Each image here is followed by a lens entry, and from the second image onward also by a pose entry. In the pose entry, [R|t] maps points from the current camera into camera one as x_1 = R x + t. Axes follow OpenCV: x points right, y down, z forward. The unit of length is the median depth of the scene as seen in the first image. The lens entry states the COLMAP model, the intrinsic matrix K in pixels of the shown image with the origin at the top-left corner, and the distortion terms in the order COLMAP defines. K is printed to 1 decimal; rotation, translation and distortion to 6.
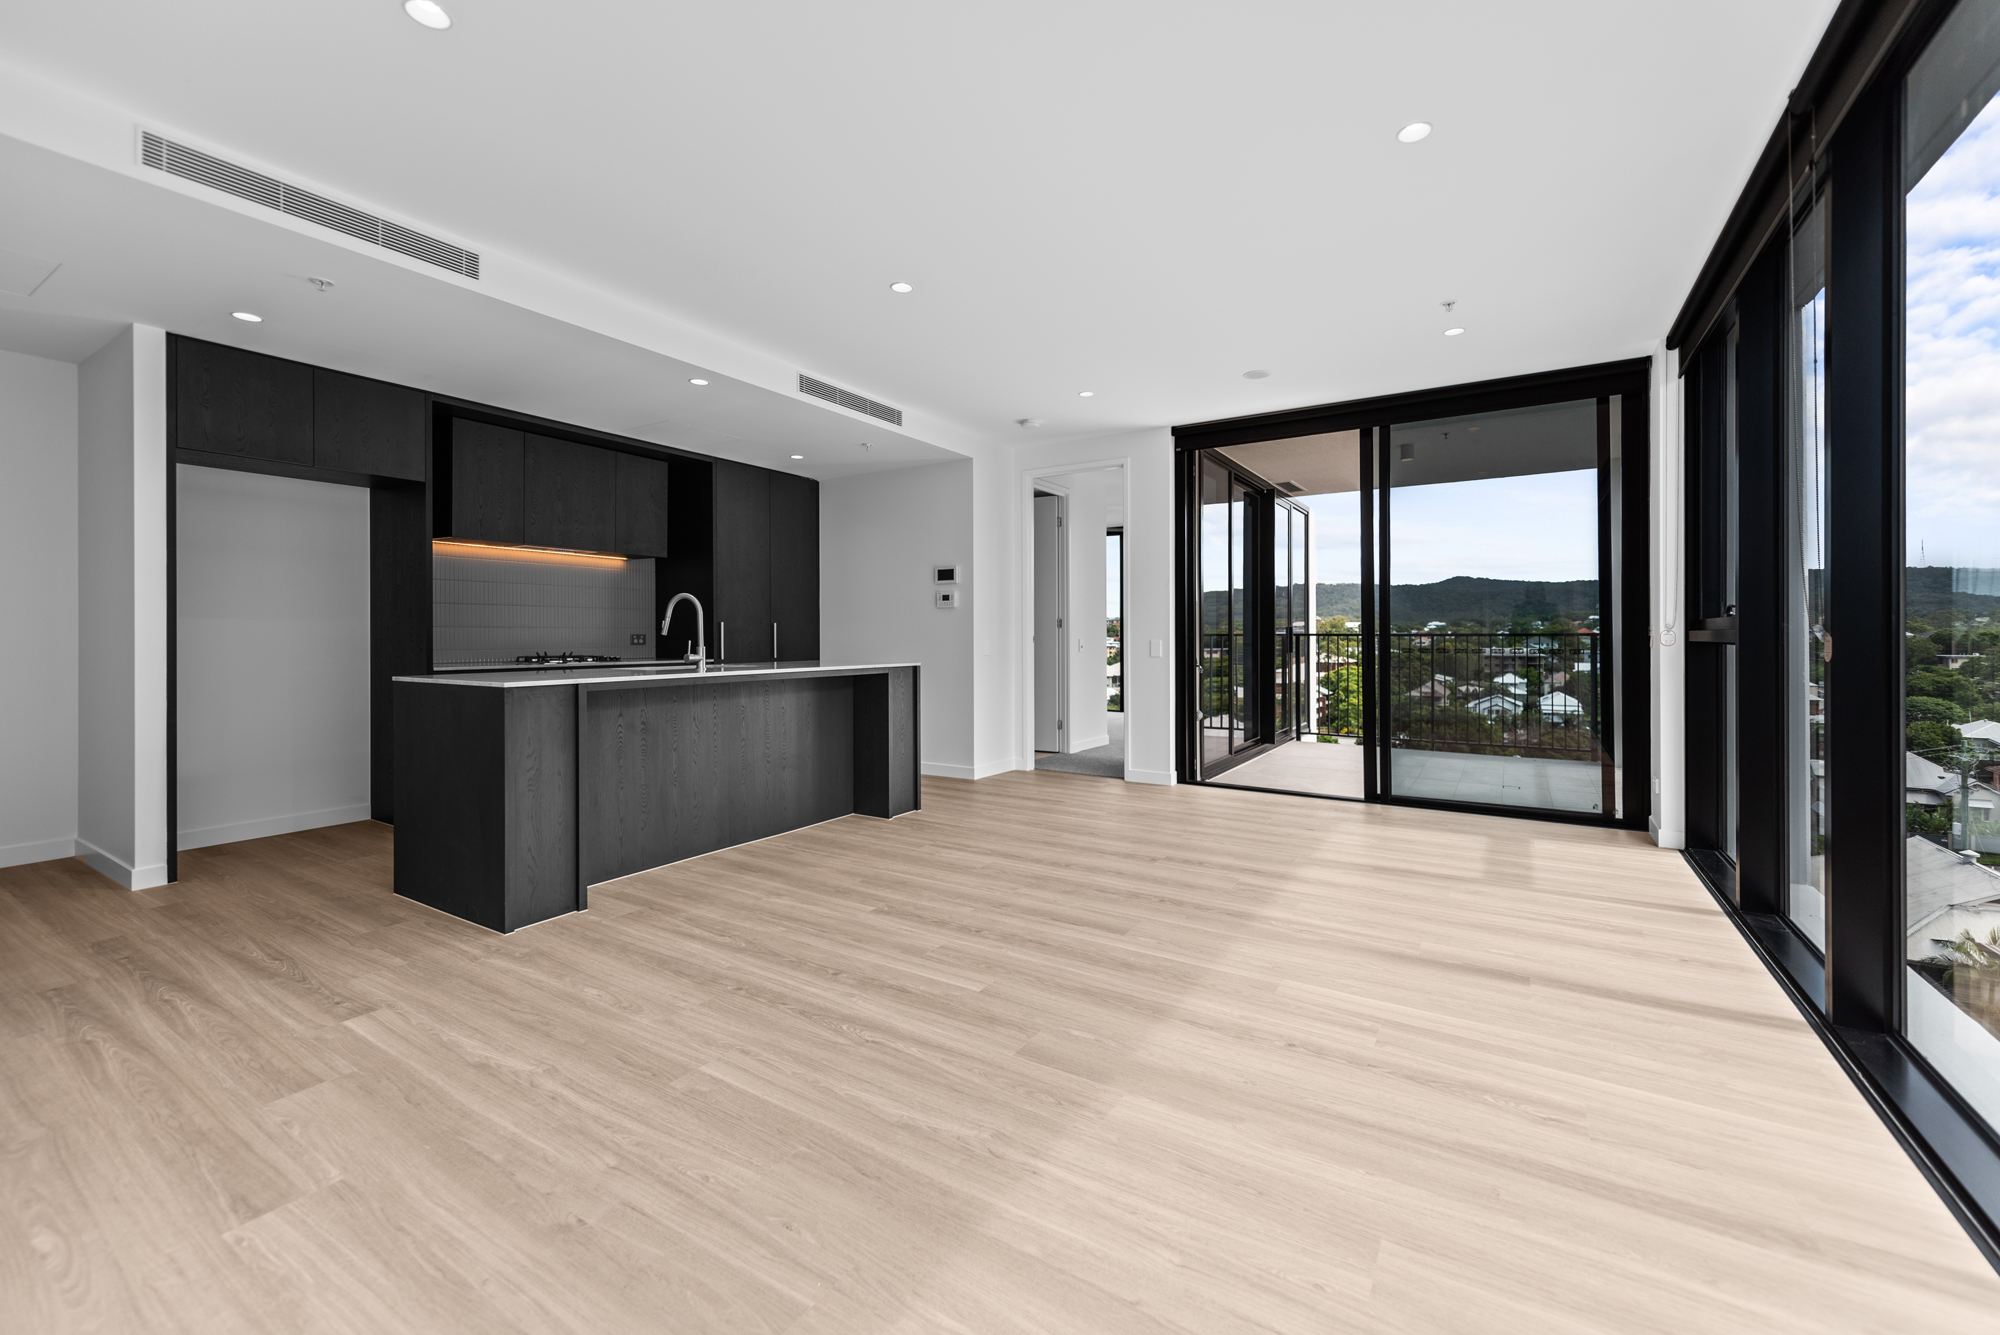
lens RADIAL K [[804.0, 0, 1011.3], [0, 804.0, 639.1], [0, 0, 1]] dist [0.016979, -0.007381]
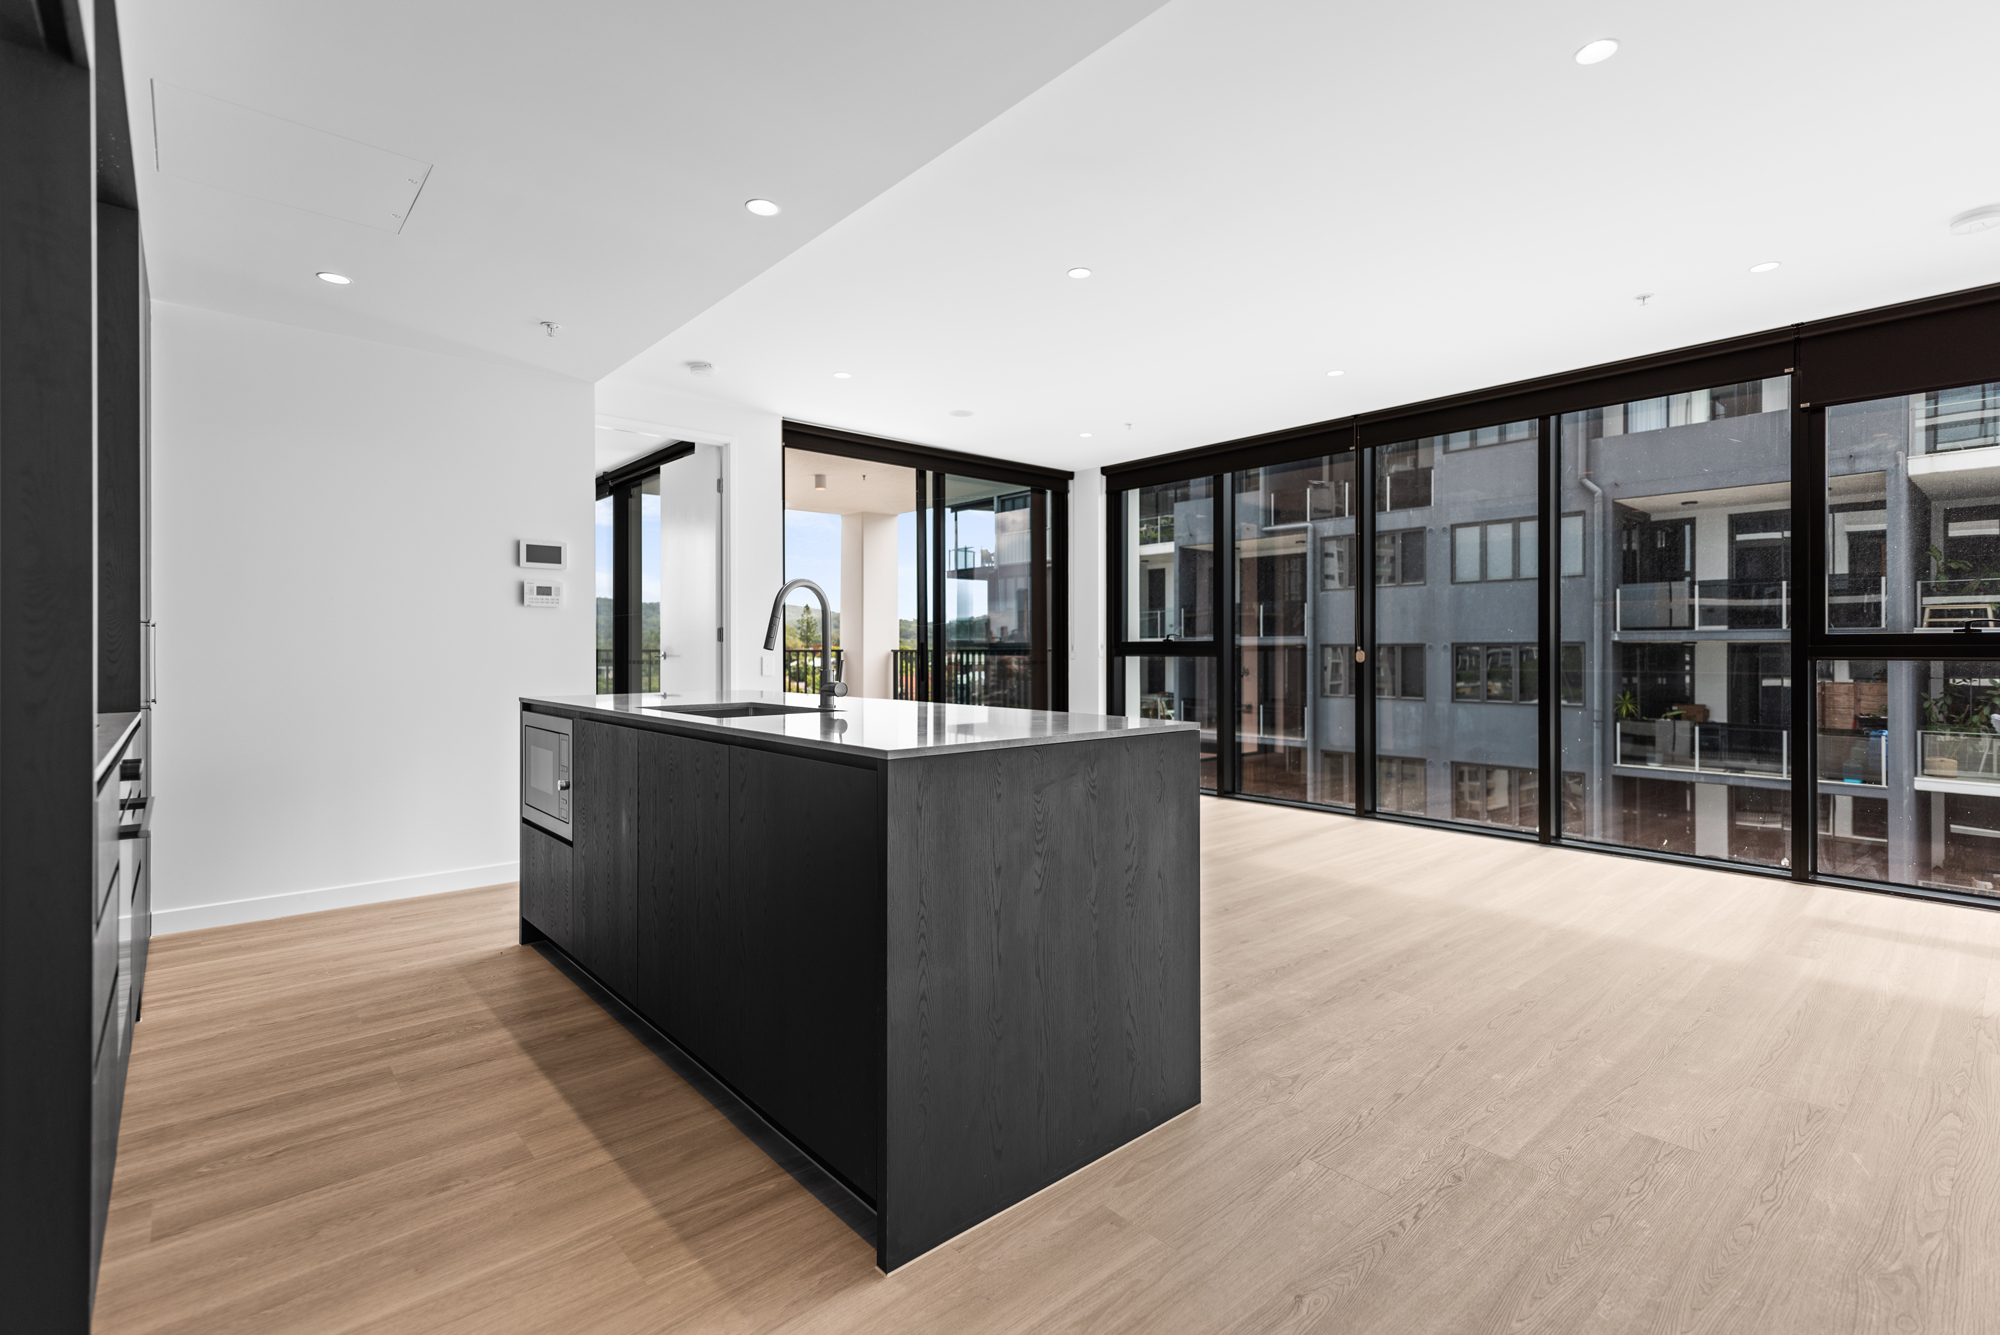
lens RADIAL K [[907.0, 0, 1006.0], [0, 907.0, 653.0], [0, 0, 1]] dist [0.019357, -0.009001]
pose [[0.285856, -0.001482, 0.958271, -1.230269], [0.003240, 0.999995, 0.000580, -0.003534], [-0.958267, 0.002939, 0.285859, 0.832692]]
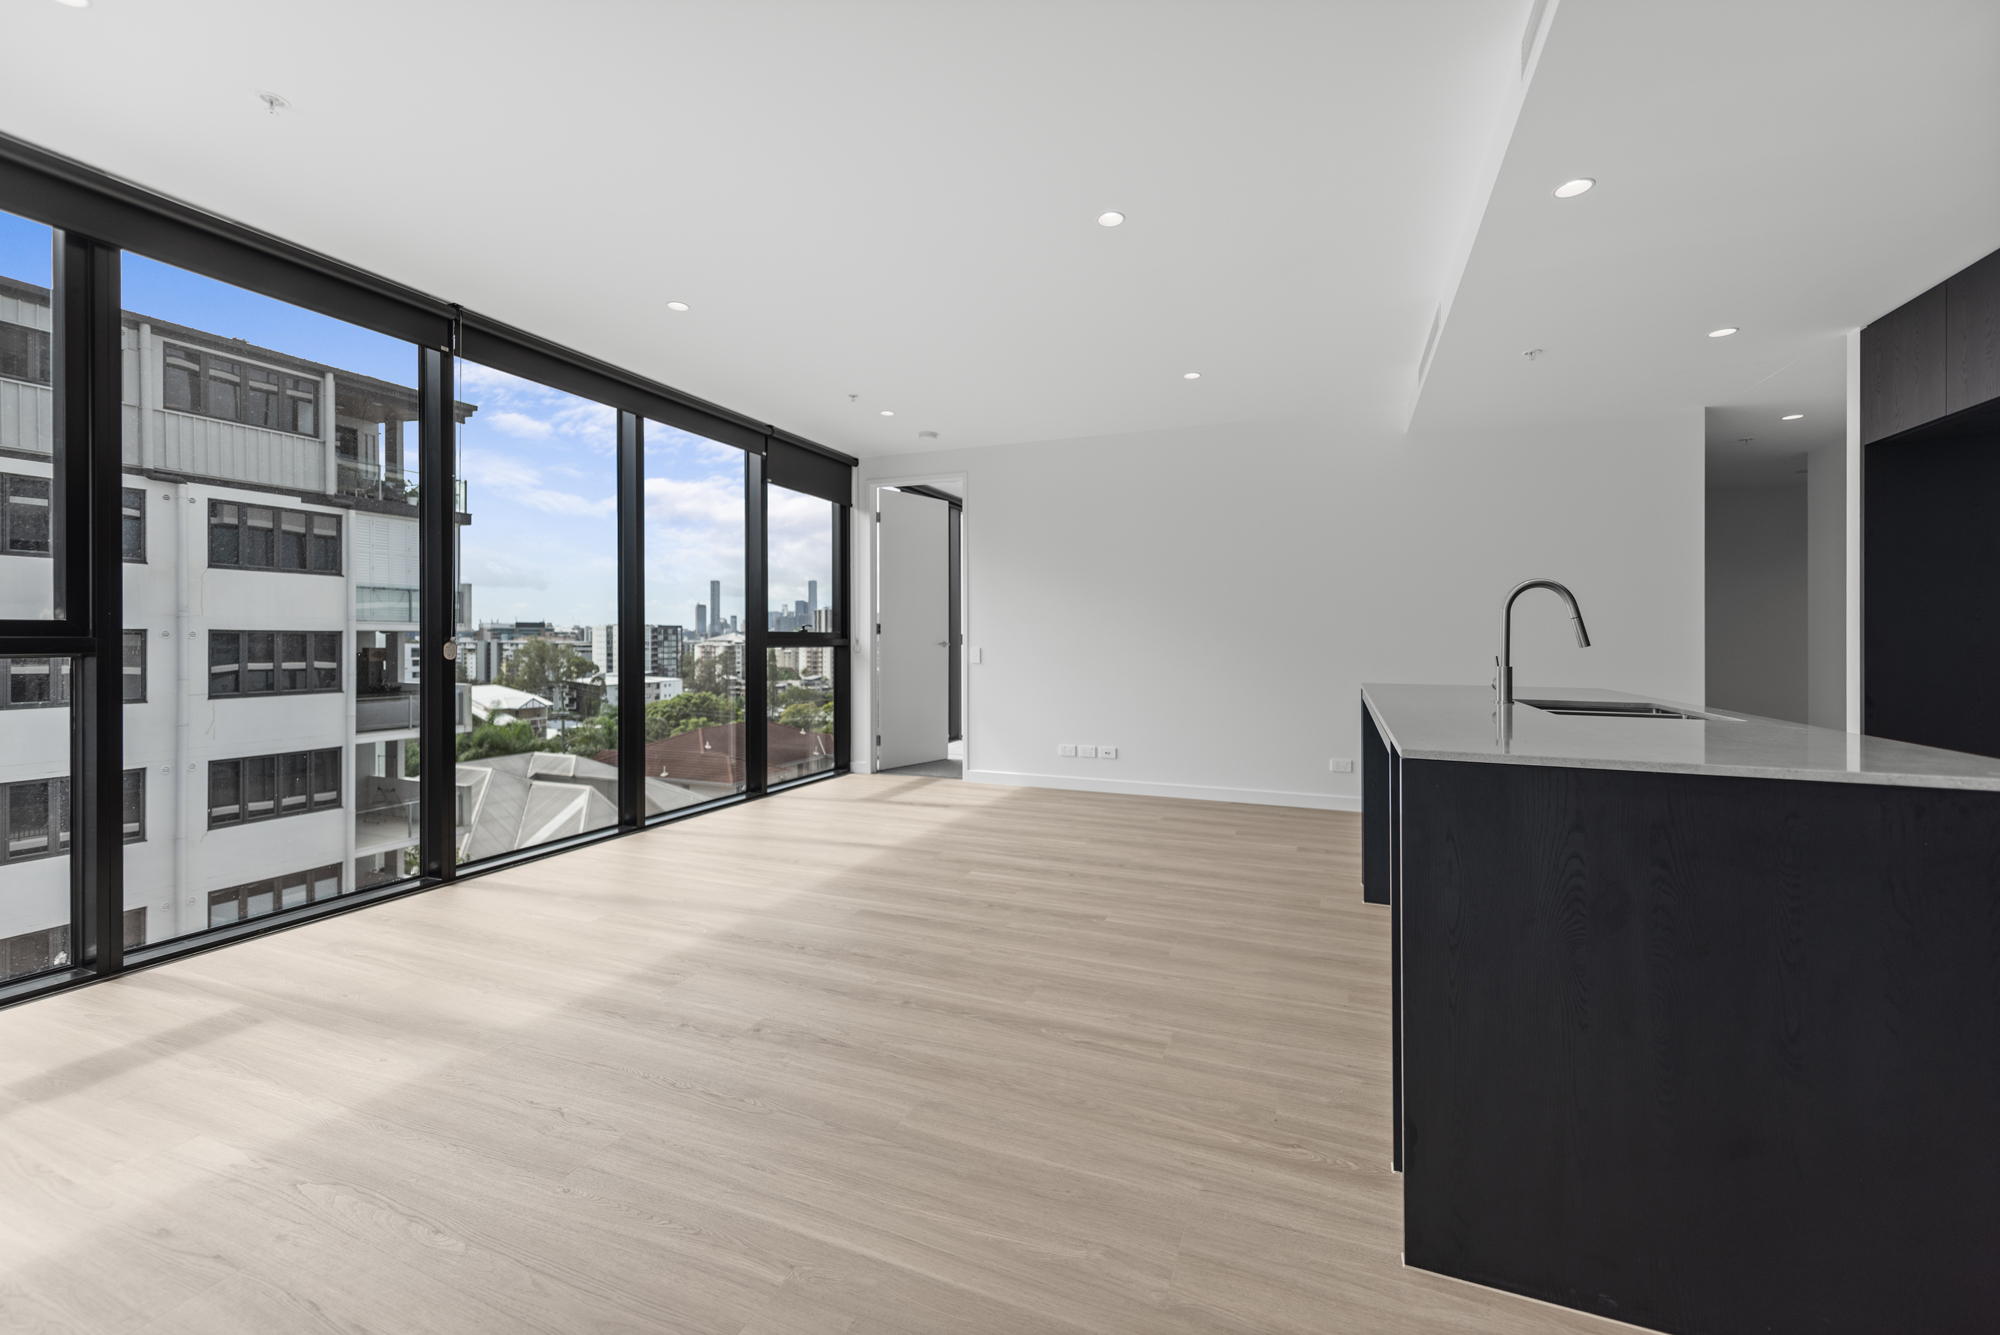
lens RADIAL K [[795.1, 0, 1007.6], [0, 795.1, 645.5], [0, 0, 1]] dist [0.016980, -0.007345]
pose [[-0.985735, -0.000223, -0.168304, 0.112131], [-0.002212, 0.999930, 0.011631, -0.015411], [0.168289, 0.011837, -0.985667, 1.886348]]
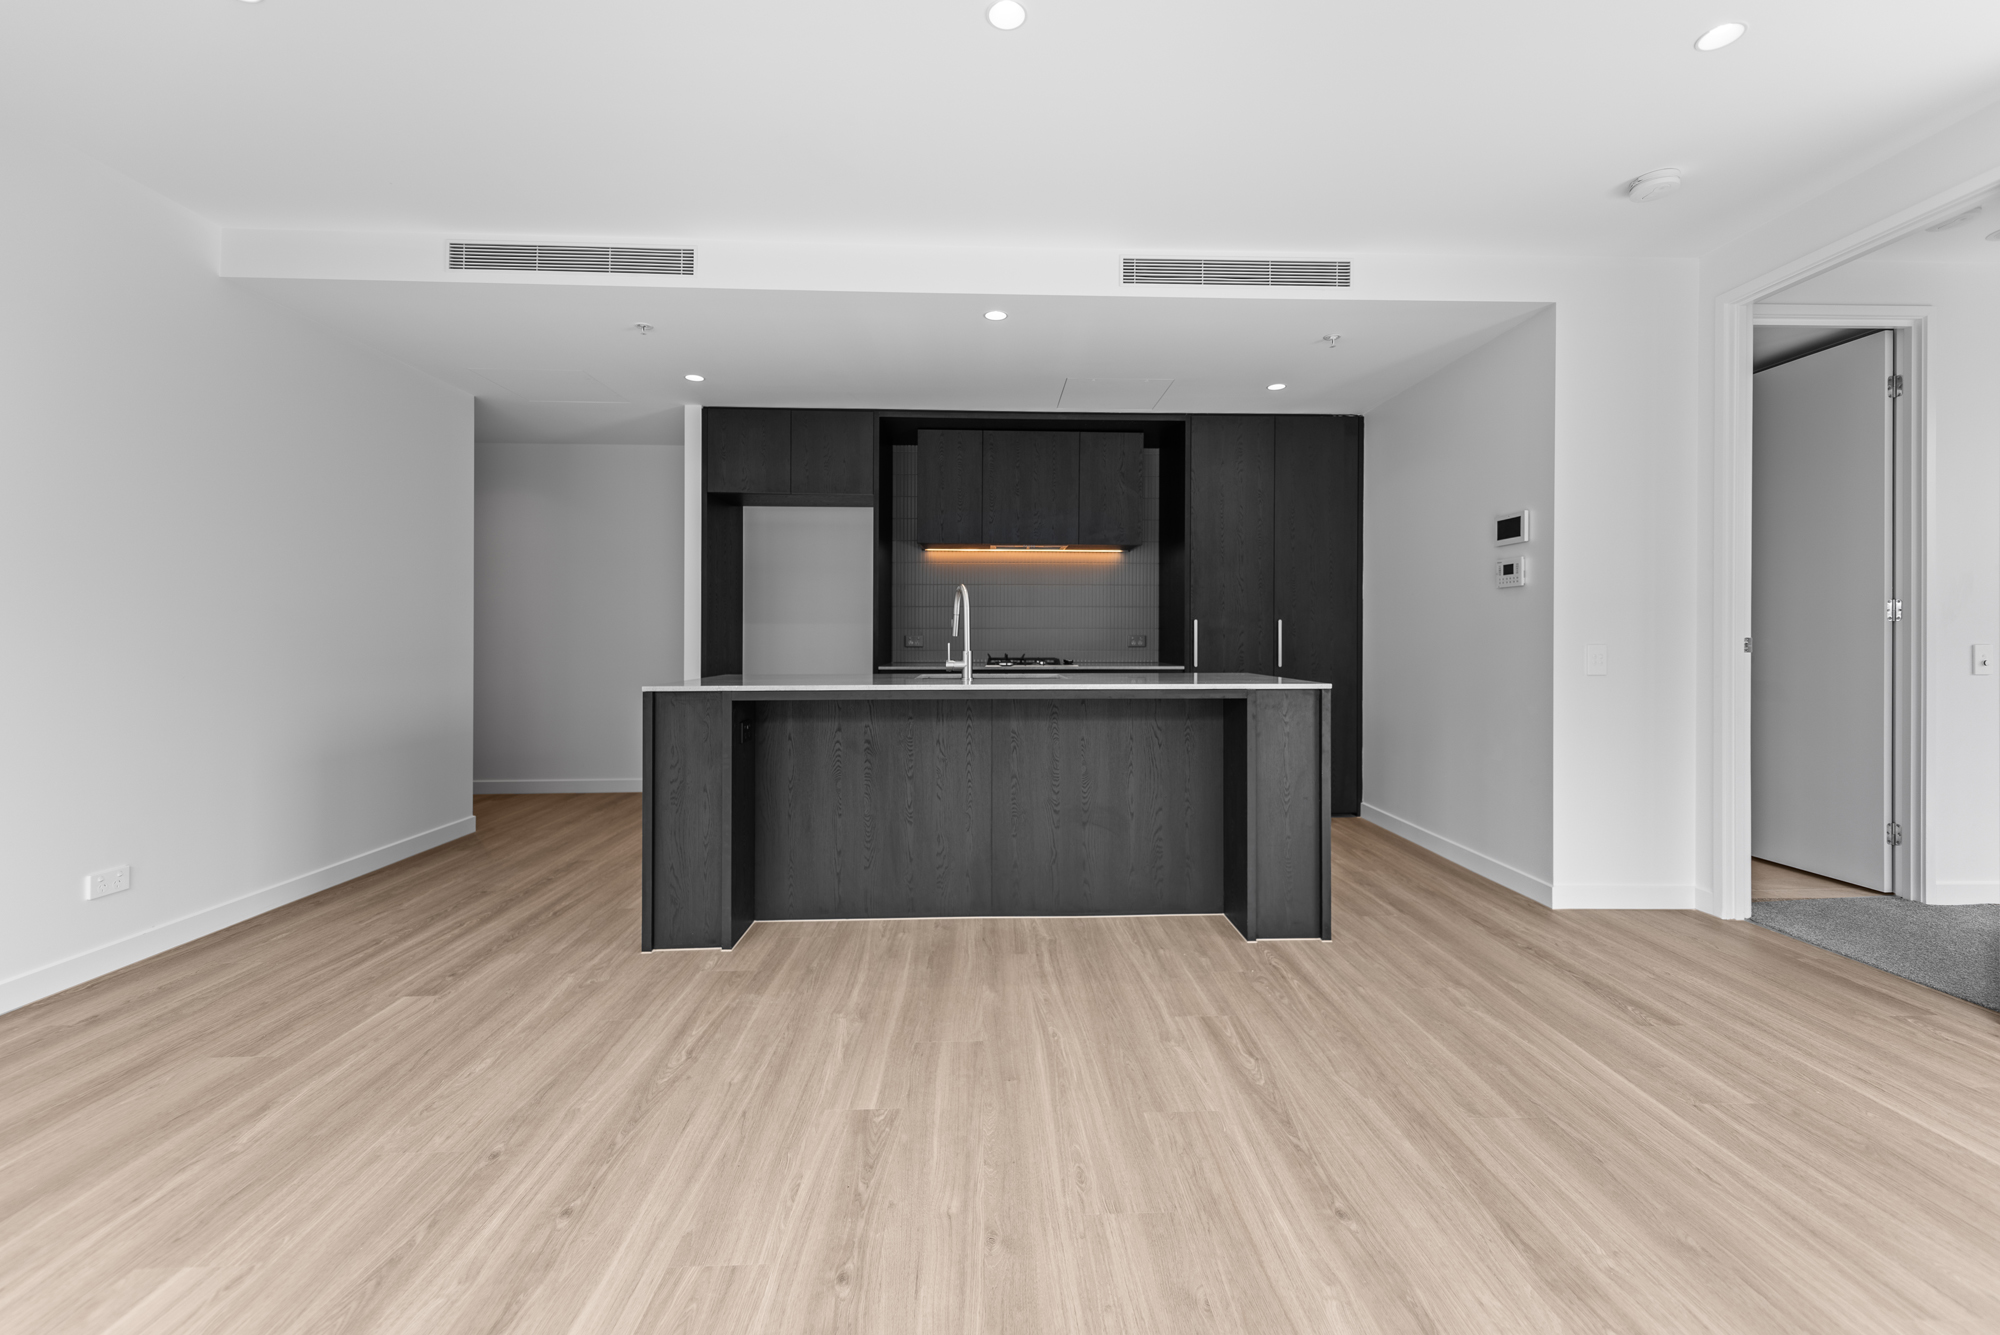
lens RADIAL K [[804.0, 0, 1011.3], [0, 804.0, 639.1], [0, 0, 1]] dist [0.016979, -0.007381]
pose [[0.561193, 0.002743, -0.827681, 0.354924], [-0.003412, 0.999994, 0.001000, -0.003609], [0.827678, 0.002263, 0.561198, 0.733267]]
